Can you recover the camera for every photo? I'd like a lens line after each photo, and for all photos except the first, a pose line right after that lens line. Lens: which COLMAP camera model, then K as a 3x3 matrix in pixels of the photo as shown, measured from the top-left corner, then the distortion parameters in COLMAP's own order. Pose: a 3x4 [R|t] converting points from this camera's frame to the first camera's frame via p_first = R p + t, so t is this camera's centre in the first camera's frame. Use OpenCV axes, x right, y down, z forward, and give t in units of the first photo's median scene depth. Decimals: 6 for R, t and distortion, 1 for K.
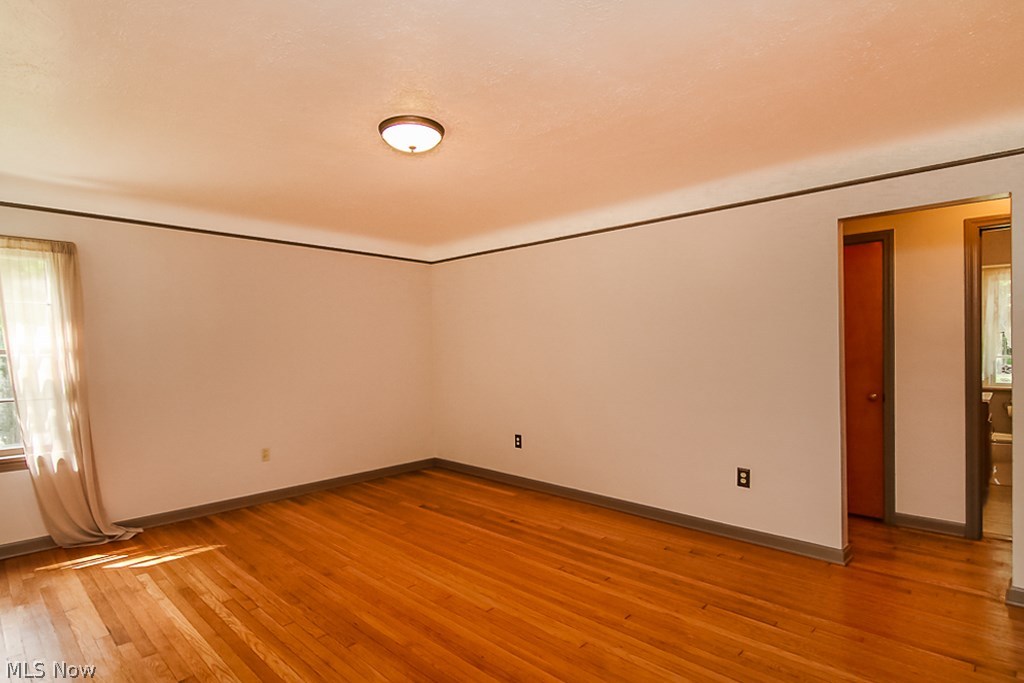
lens RADIAL K [[537.5, 0, 512.0], [0, 537.5, 341.5], [0, 0, 1]] dist [0.013207, -0.000938]
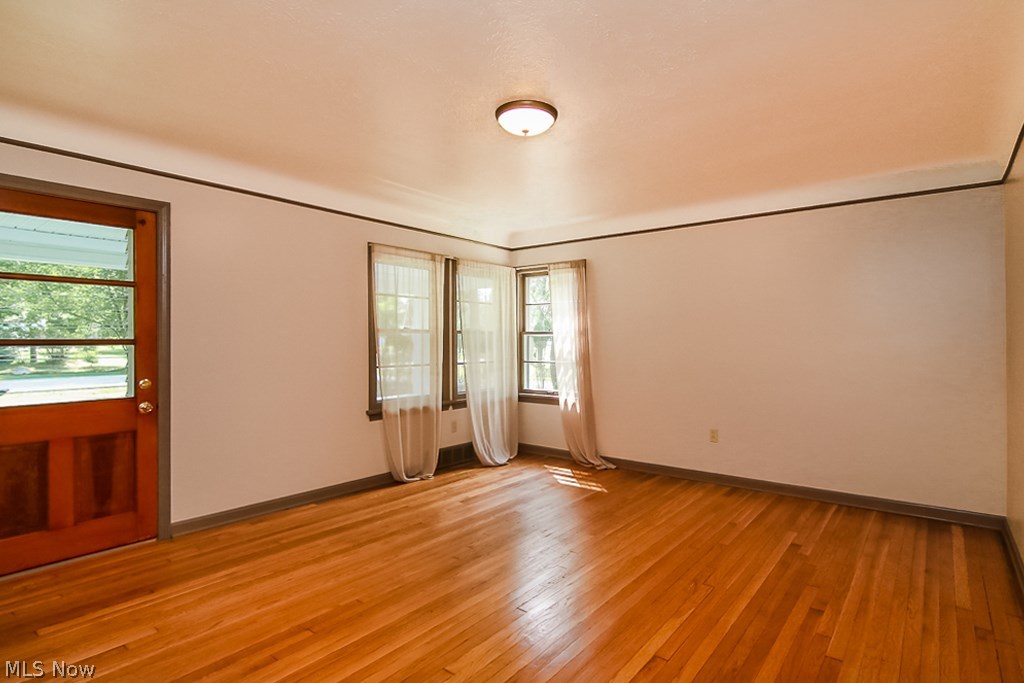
lens RADIAL K [[537.5, 0, 512.0], [0, 537.5, 341.5], [0, 0, 1]] dist [0.013207, -0.000938]
pose [[0.091350, 0.016236, -0.995686, 0.680704], [0.008598, 0.999817, 0.017093, 0.016158], [0.995782, -0.010122, 0.091194, 0.709639]]
